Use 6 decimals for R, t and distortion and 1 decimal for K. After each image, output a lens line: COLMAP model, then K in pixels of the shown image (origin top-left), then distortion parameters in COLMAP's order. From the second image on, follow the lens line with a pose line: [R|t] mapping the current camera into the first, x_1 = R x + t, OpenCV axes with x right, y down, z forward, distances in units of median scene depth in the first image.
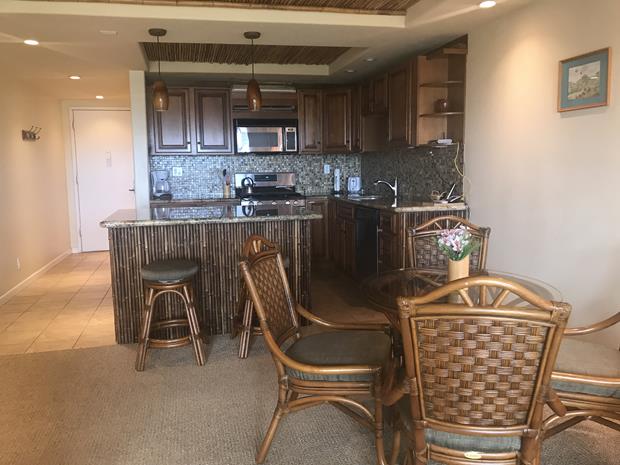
lens RADIAL K [[522.7, 0, 310.0], [0, 522.7, 232.5], [0, 0, 1]] dist [0.068421, -0.090485]
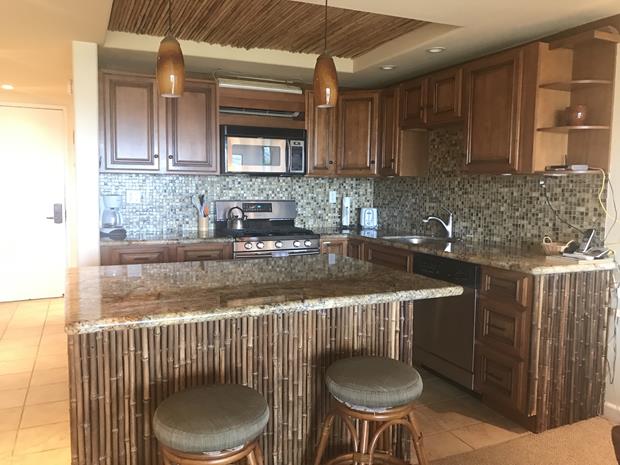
lens RADIAL K [[522.7, 0, 310.0], [0, 522.7, 232.5], [0, 0, 1]] dist [0.068421, -0.090485]
pose [[0.983078, 0.009888, 0.182922, -0.155007], [-0.003565, 0.999386, -0.034865, -0.046960], [-0.183154, 0.033623, 0.982509, 0.286200]]
